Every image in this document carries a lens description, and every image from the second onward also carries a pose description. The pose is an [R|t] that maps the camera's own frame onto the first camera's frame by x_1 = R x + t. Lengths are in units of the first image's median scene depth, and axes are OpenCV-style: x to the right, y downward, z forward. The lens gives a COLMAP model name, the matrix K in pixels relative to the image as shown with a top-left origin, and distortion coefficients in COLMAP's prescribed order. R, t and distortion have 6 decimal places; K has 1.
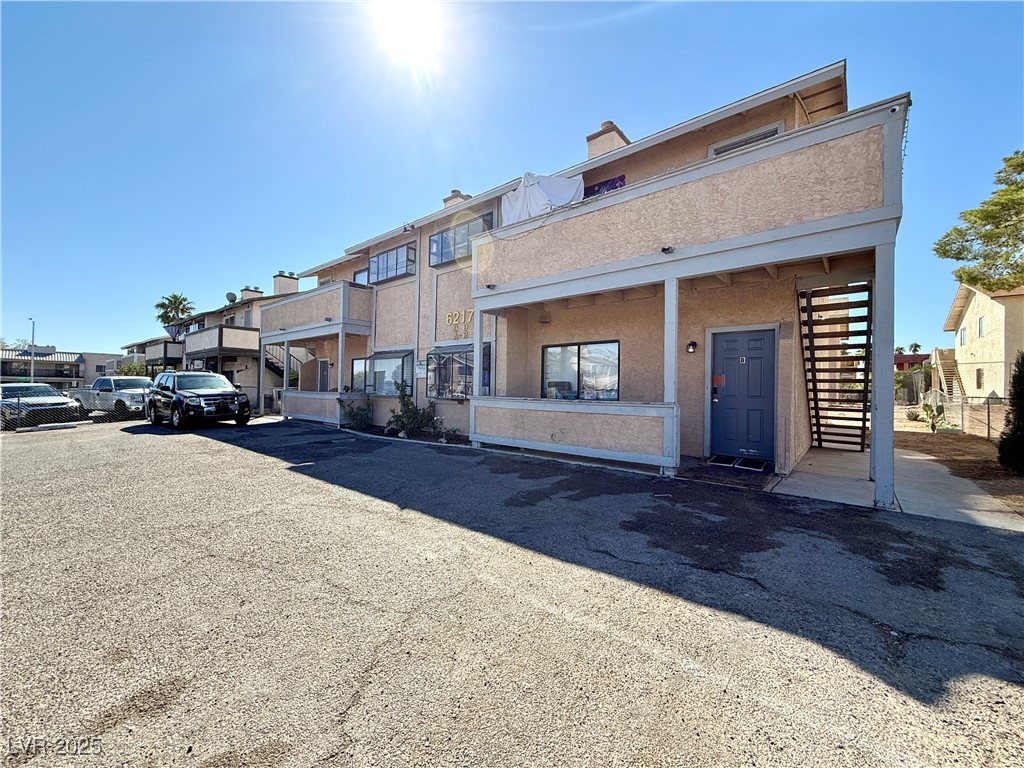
lens RADIAL K [[410.2, 0, 512.8], [0, 410.2, 385.9], [0, 0, 1]] dist [0.001063, 0.000140]
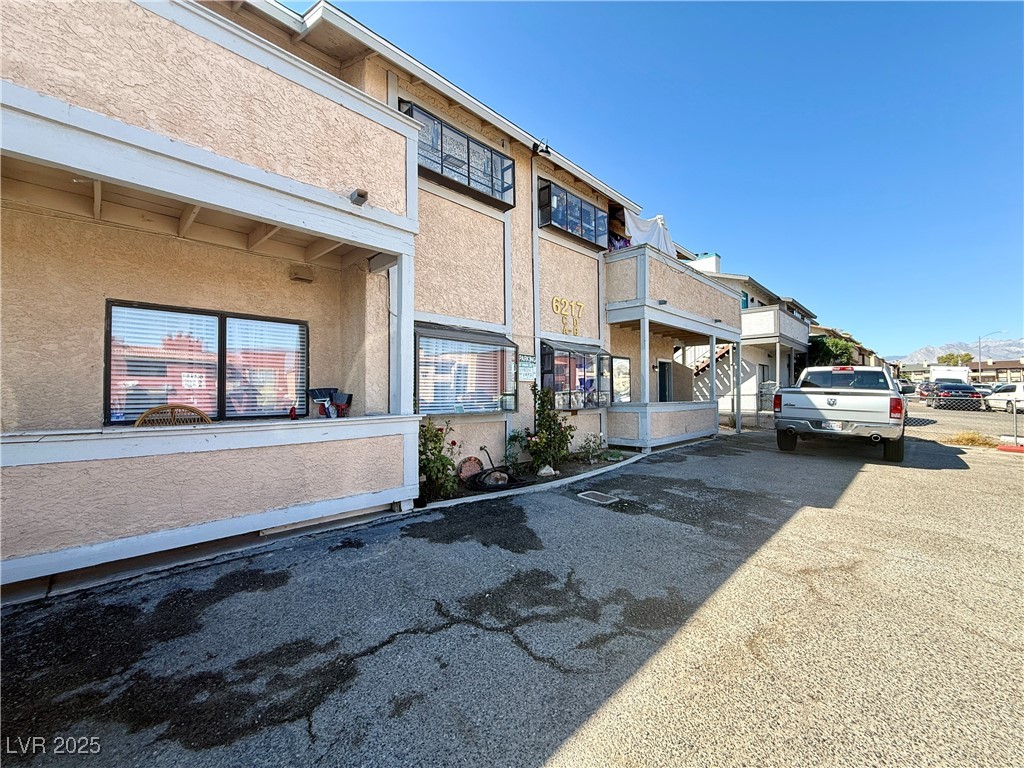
lens RADIAL K [[410.2, 0, 512.3], [0, 410.2, 383.7], [0, 0, 1]] dist [0.001063, 0.000140]
pose [[0.087378, -0.000913, 0.996175, -0.890499], [-0.010504, 0.999943, 0.001838, -0.018372], [-0.996120, -0.010625, 0.087363, 0.987678]]
